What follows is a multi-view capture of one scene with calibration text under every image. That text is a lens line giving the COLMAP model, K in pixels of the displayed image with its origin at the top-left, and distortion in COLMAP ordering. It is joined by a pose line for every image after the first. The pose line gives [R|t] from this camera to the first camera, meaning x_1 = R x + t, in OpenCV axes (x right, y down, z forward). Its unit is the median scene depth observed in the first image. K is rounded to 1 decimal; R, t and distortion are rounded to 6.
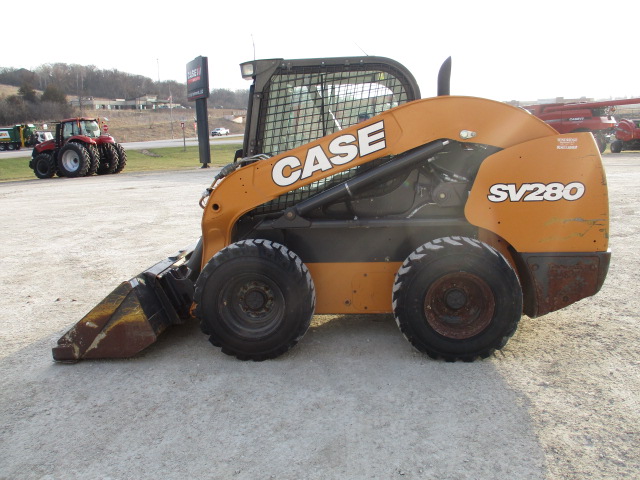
lens RADIAL K [[539.7, 0, 319.6], [0, 539.7, 235.0], [0, 0, 1]] dist [-0.032328, 0.003781]
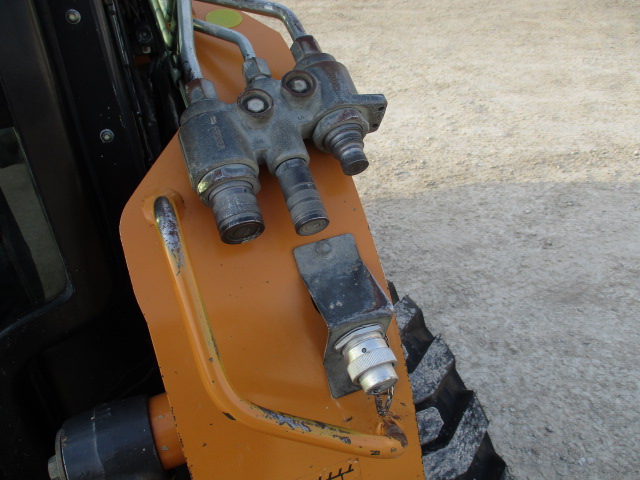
lens RADIAL K [[539.7, 0, 316.7], [0, 539.7, 241.0], [0, 0, 1]] dist [-0.032328, 0.003781]
pose [[-0.434377, -0.457188, 0.776077, -0.299898], [0.224672, 0.779380, 0.584884, -0.176203], [-0.872261, 0.428423, -0.235827, 1.070477]]
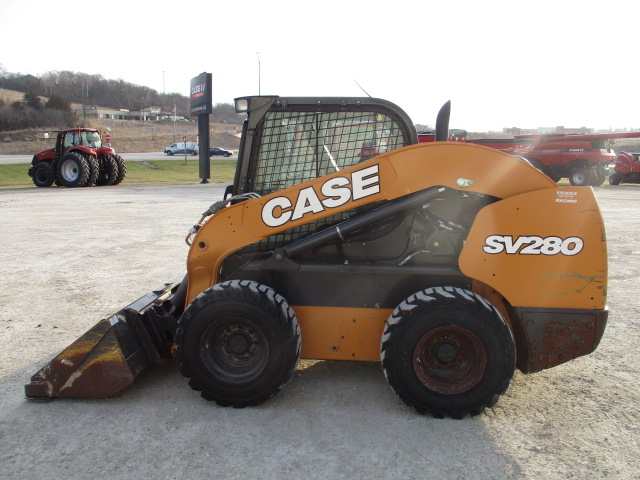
lens RADIAL K [[539.7, 0, 320.2], [0, 539.7, 233.9], [0, 0, 1]] dist [-0.032328, 0.003781]
pose [[0.999148, 0.041006, 0.004603, 0.013872], [-0.040823, 0.998568, -0.034571, -0.048393], [-0.006014, 0.034354, 0.999392, 0.032650]]
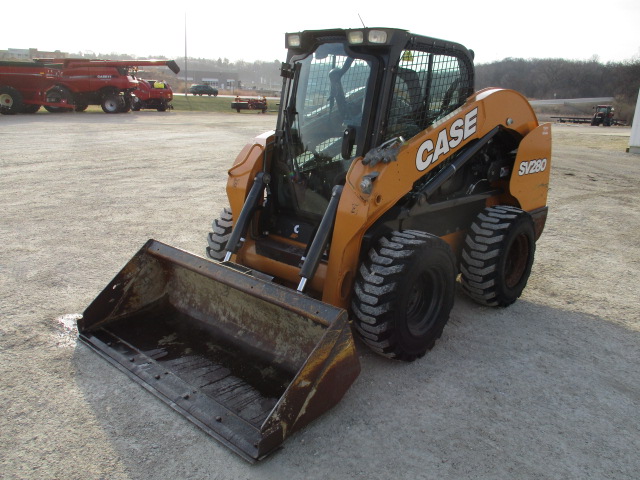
lens RADIAL K [[539.7, 0, 309.6], [0, 539.7, 235.6], [0, 0, 1]] dist [-0.032328, 0.003781]
pose [[0.619134, -0.144724, 0.771835, -0.950496], [0.079449, 0.989372, 0.121783, -0.110760], [-0.781256, -0.014078, 0.624052, 0.567138]]
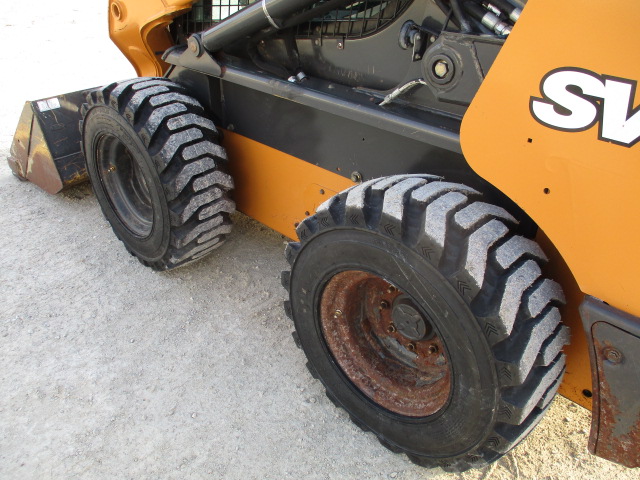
lens RADIAL K [[539.7, 0, 310.1], [0, 539.7, 235.8], [0, 0, 1]] dist [-0.032328, 0.003781]
pose [[0.777301, 0.362206, -0.514402, 0.383844], [-0.143379, 0.898114, 0.415732, -0.108524], [0.612573, -0.249395, 0.750038, 0.637311]]
